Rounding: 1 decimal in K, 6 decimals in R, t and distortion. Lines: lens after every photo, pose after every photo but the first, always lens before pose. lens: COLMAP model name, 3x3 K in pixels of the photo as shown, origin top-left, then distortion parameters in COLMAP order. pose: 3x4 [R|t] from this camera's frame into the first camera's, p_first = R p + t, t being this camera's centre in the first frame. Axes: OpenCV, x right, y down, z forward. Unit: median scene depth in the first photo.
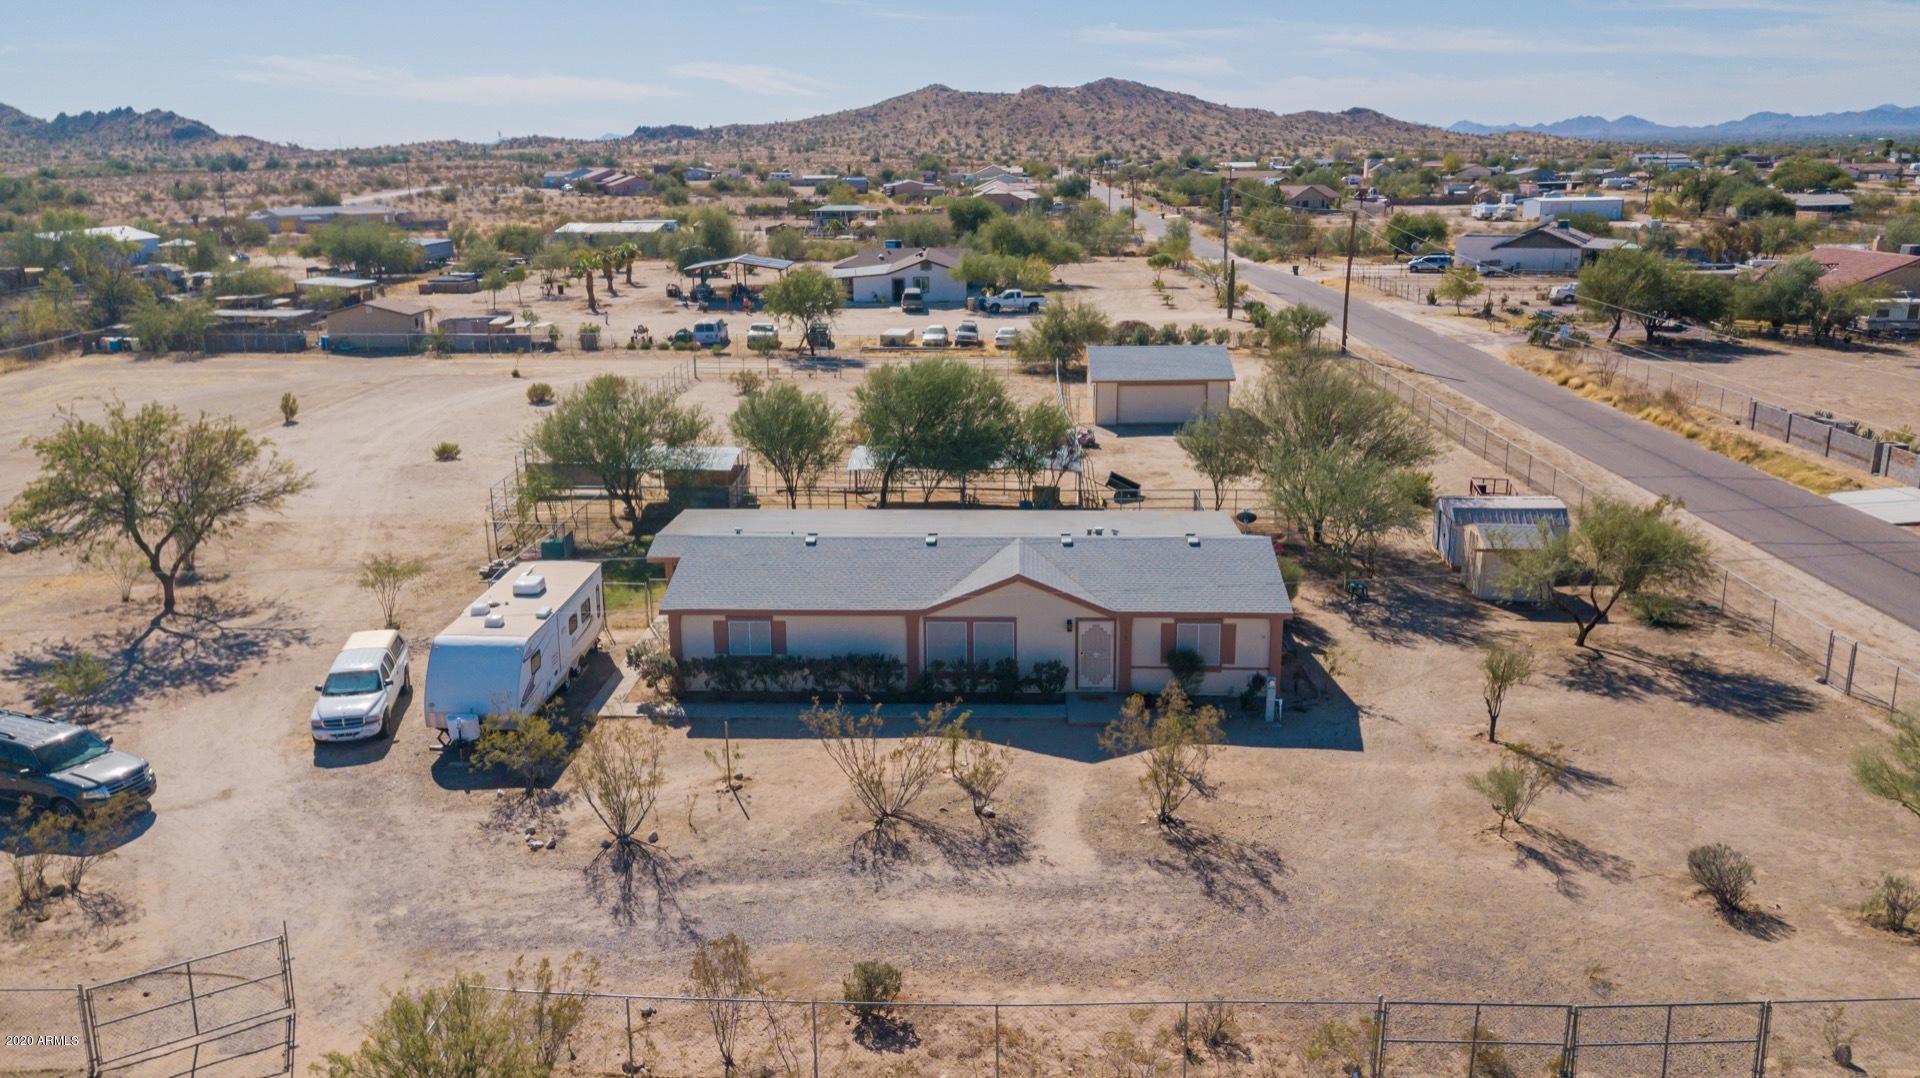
lens RADIAL K [[1467.5, 0, 950.0], [0, 1467.5, 551.0], [0, 0, 1]] dist [0.024708, 0.002202]
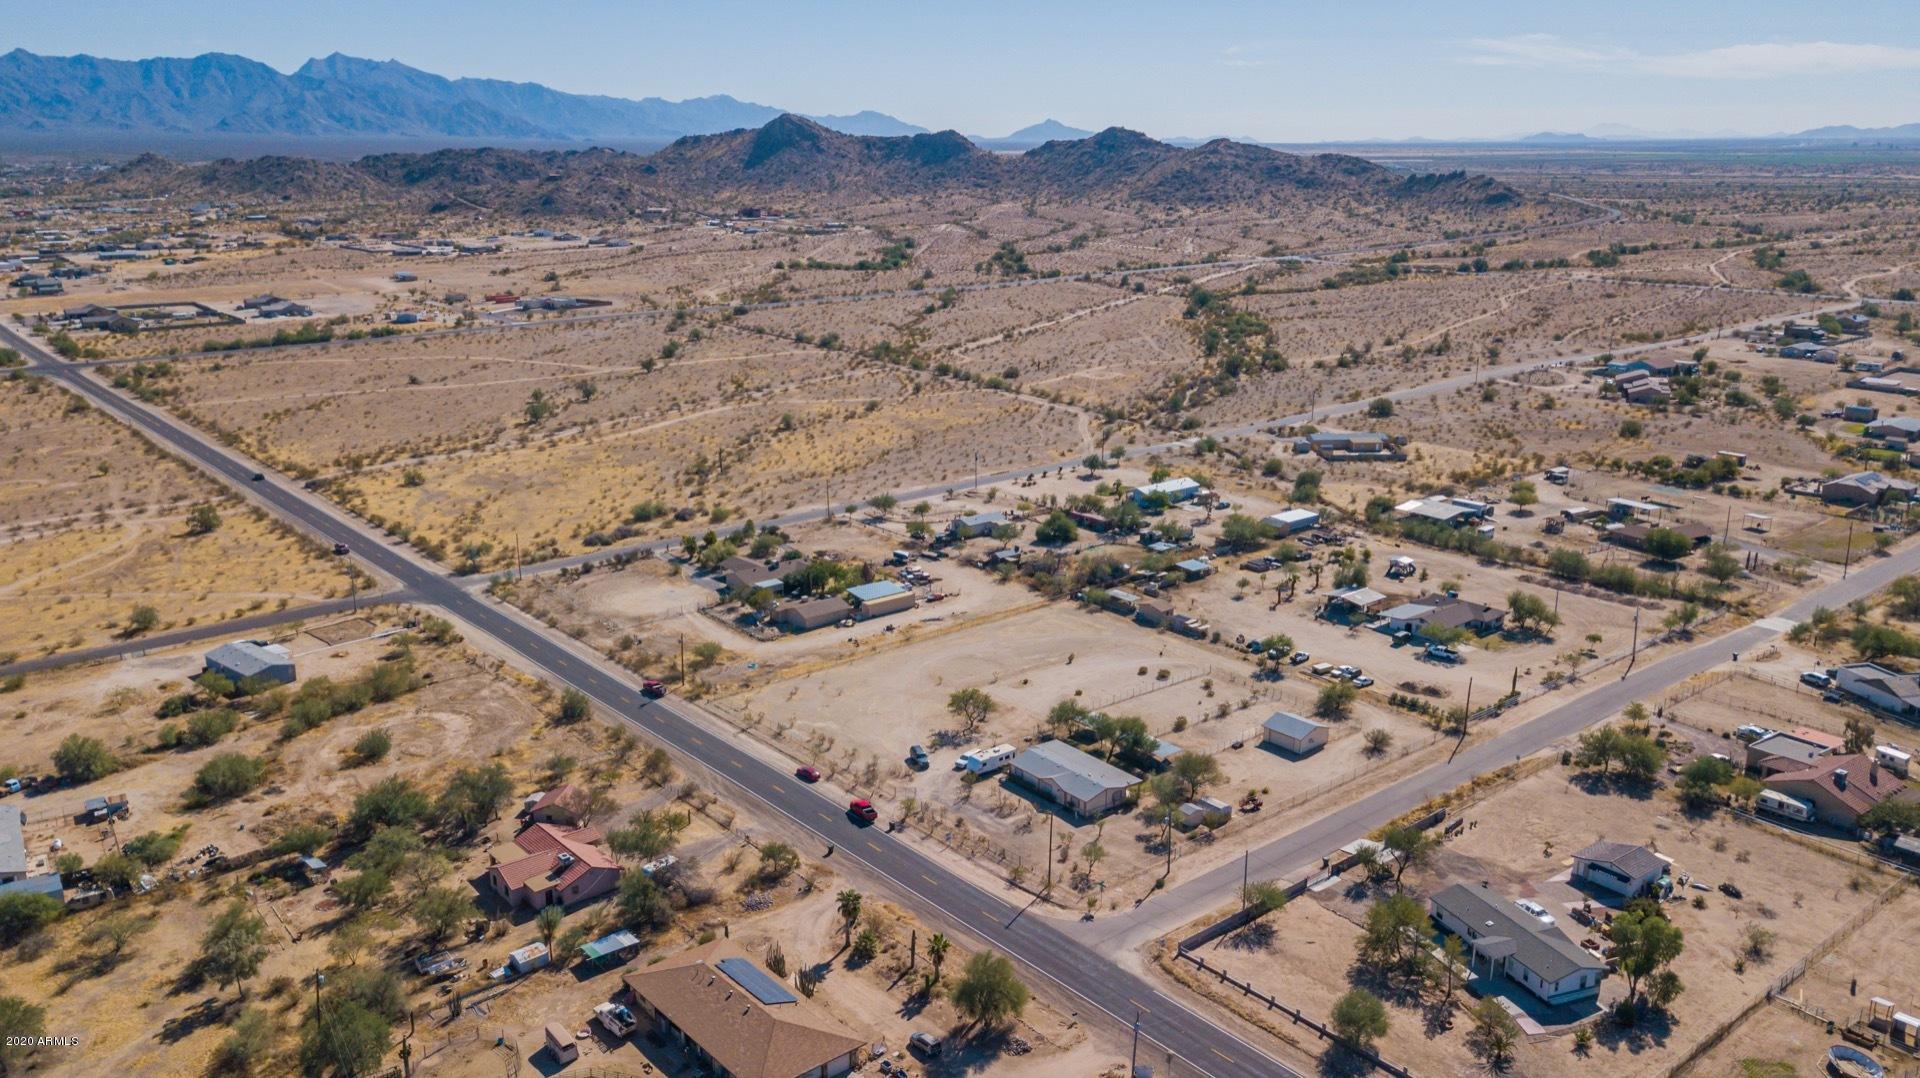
lens RADIAL K [[1467.5, 0, 947.1], [0, 1467.5, 541.2], [0, 0, 1]] dist [0.024708, 0.002202]
pose [[0.653487, 0.211157, -0.726889, 1.836045], [-0.206464, 0.973613, 0.097214, -0.662937], [0.728236, 0.086548, 0.679840, -1.572409]]
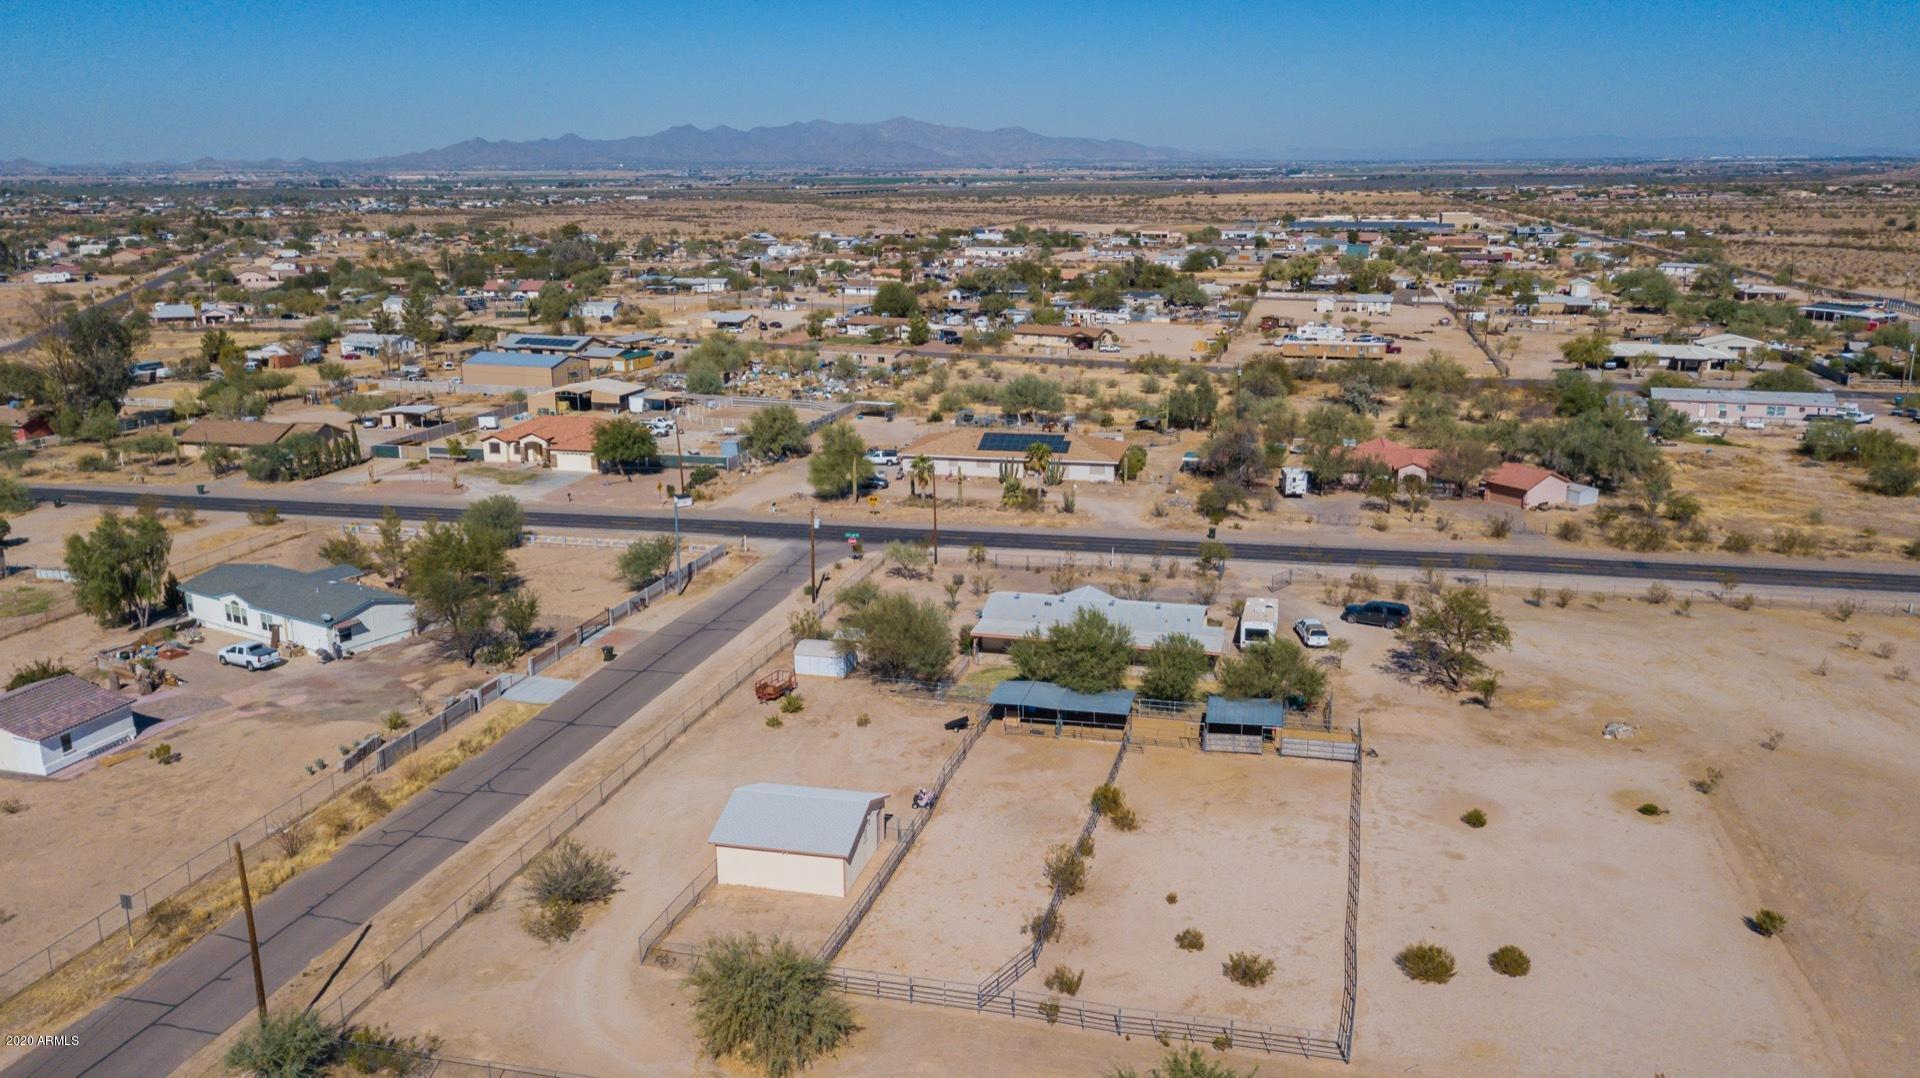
lens RADIAL K [[1467.5, 0, 949.2], [0, 1467.5, 536.9], [0, 0, 1]] dist [0.024708, 0.002202]
pose [[-0.974562, -0.034035, 0.221519, -0.174540], [0.078723, 0.873435, 0.480536, -0.809229], [-0.209837, 0.485751, -0.848537, 1.866013]]
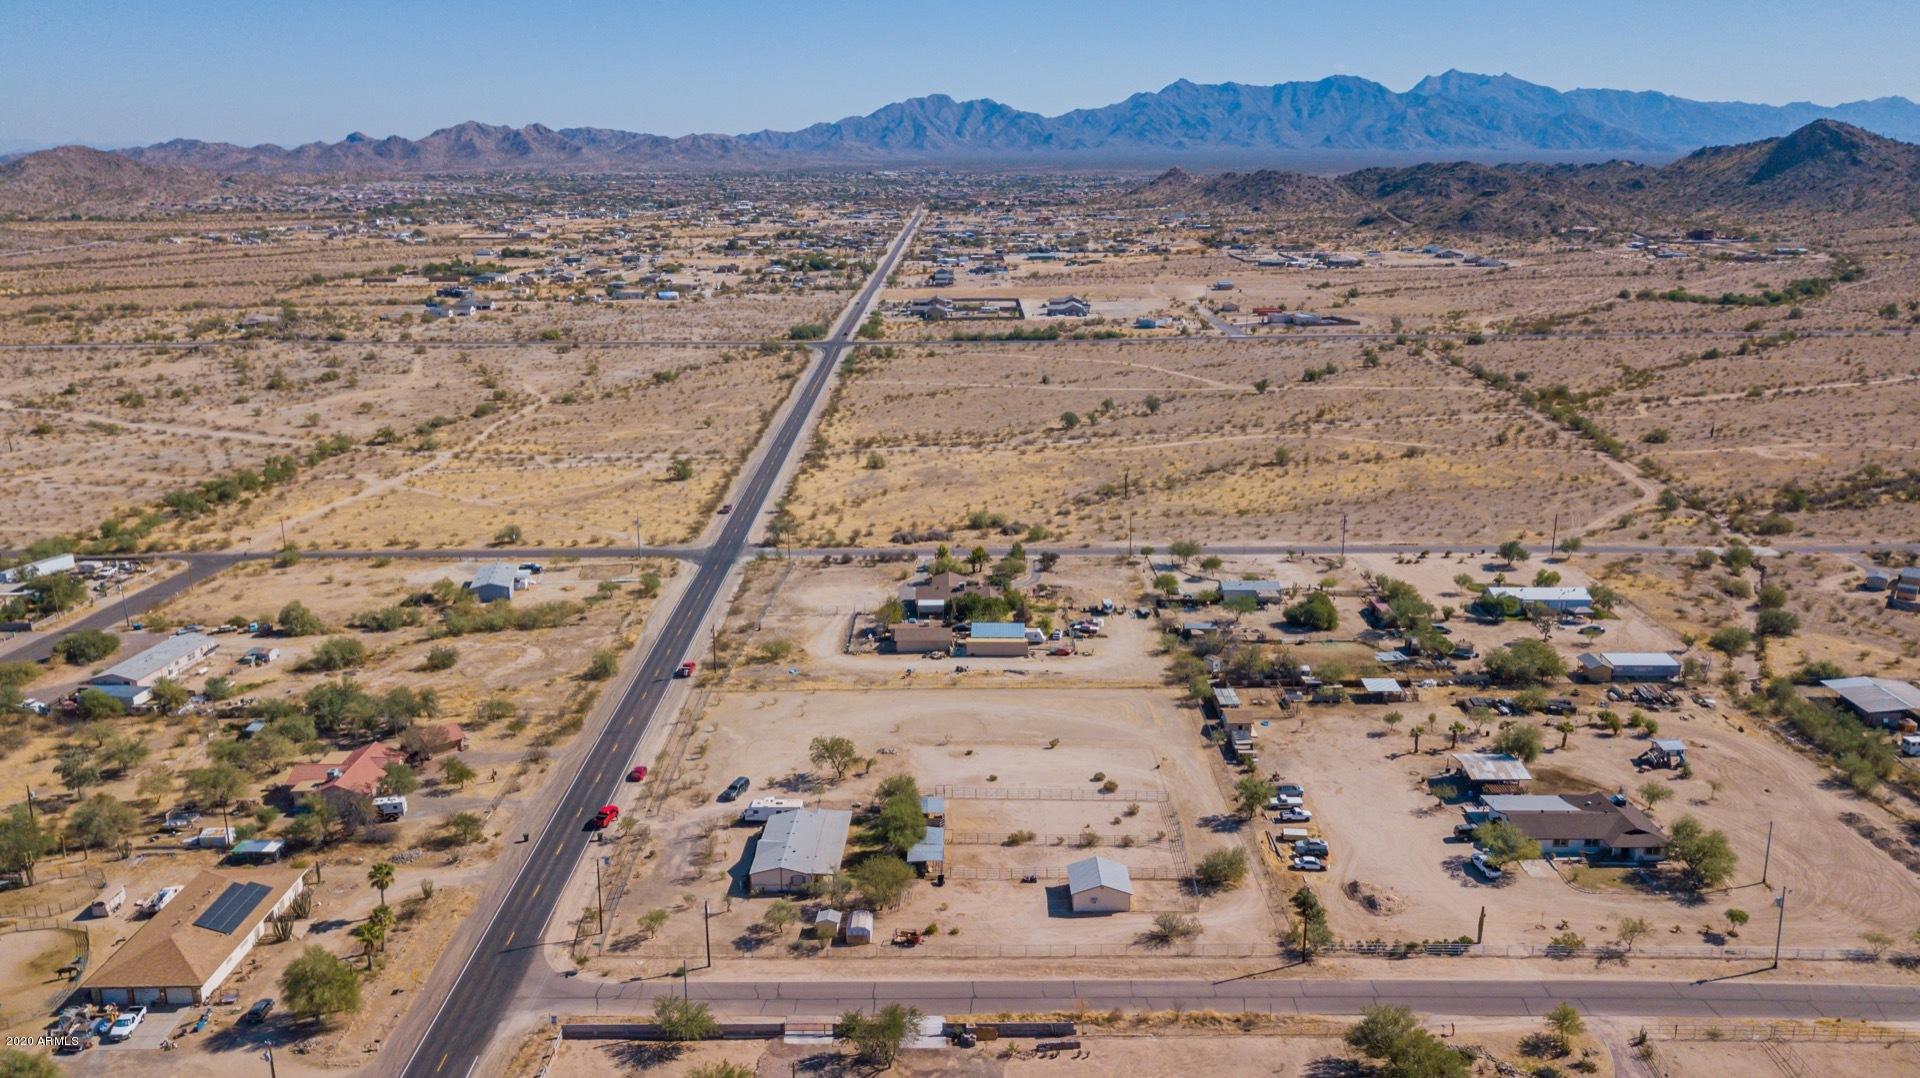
lens RADIAL K [[1467.5, 0, 944.3], [0, 1467.5, 526.1], [0, 0, 1]] dist [0.024708, 0.002202]
pose [[0.011658, 0.257324, -0.966255, 2.410436], [-0.261250, 0.933540, 0.245460, -1.241762], [0.965201, 0.249573, 0.078110, 0.492347]]
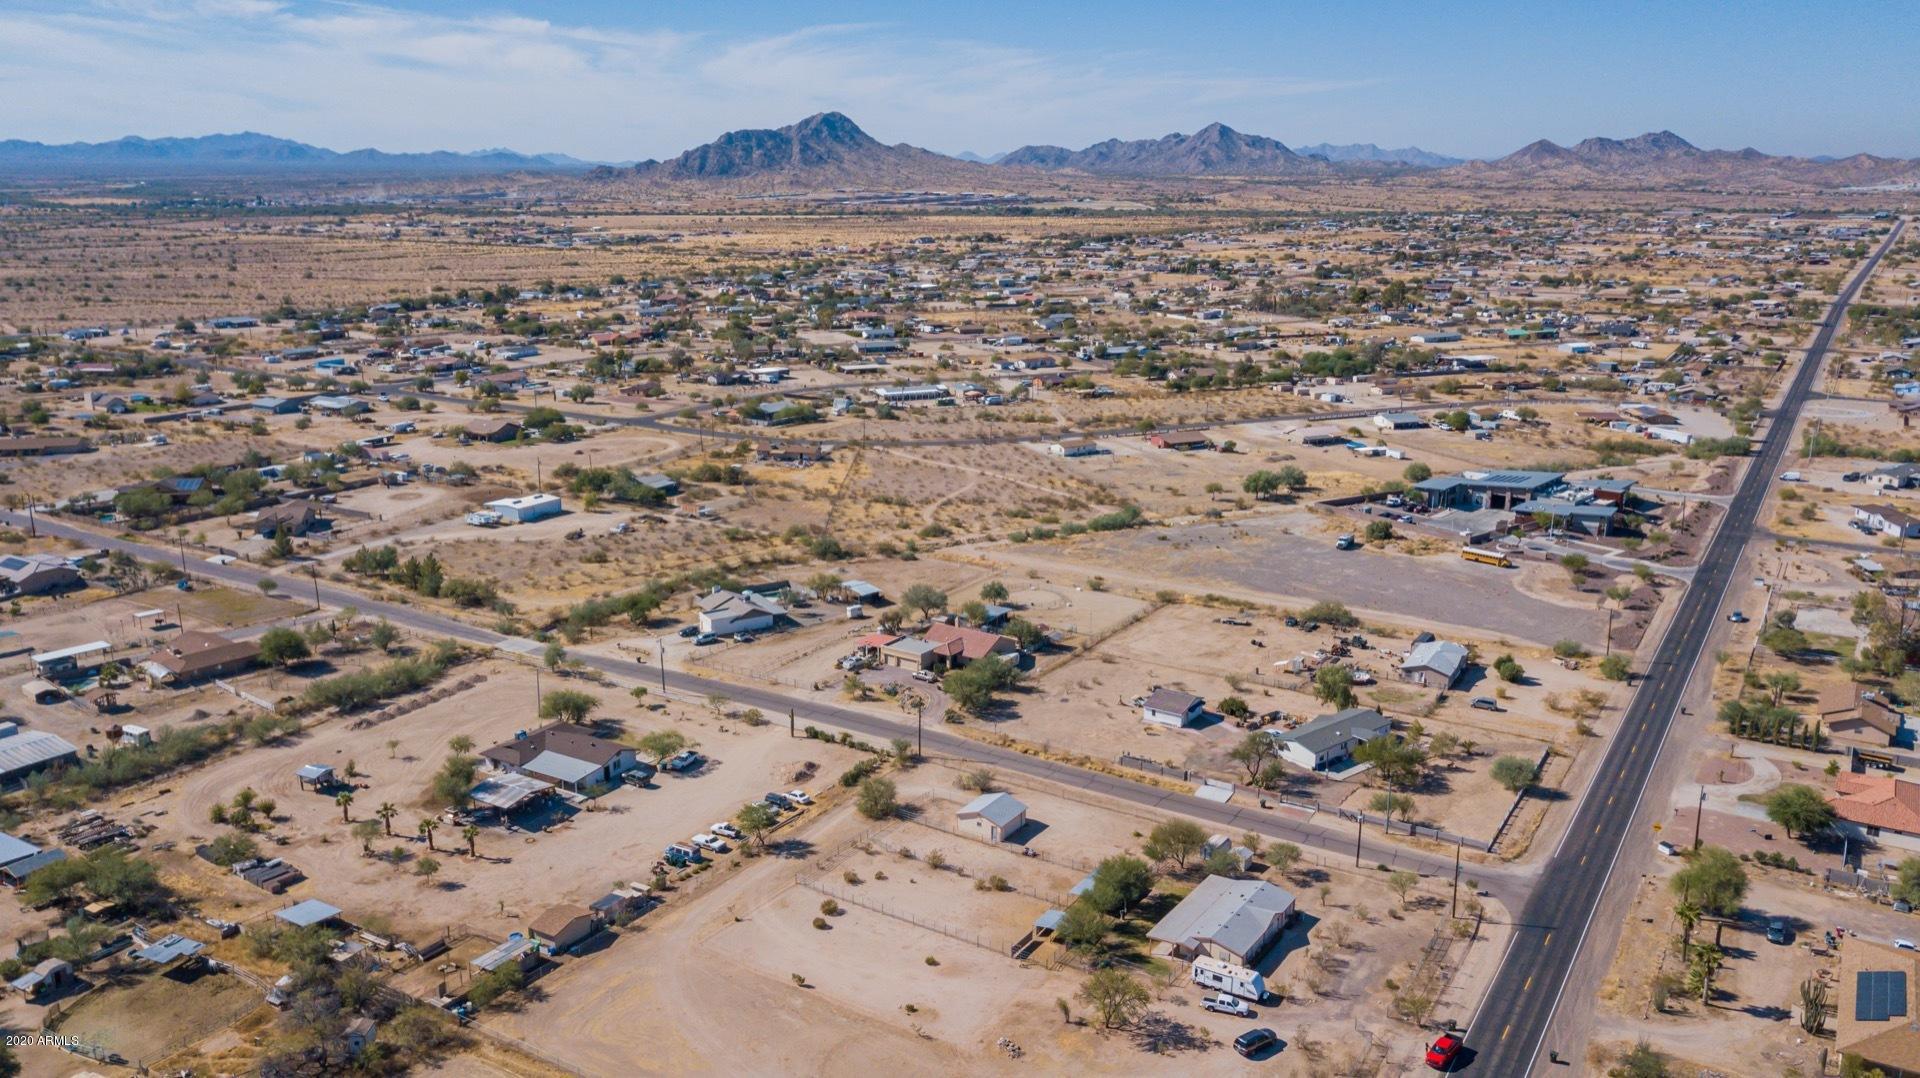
lens RADIAL K [[1467.5, 0, 952.6], [0, 1467.5, 544.9], [0, 0, 1]] dist [0.024708, 0.002202]
pose [[0.510876, -0.203806, 0.835146, -2.090295], [0.221269, 0.969933, 0.101345, -0.919231], [-0.830690, 0.133017, 0.540612, -0.408614]]
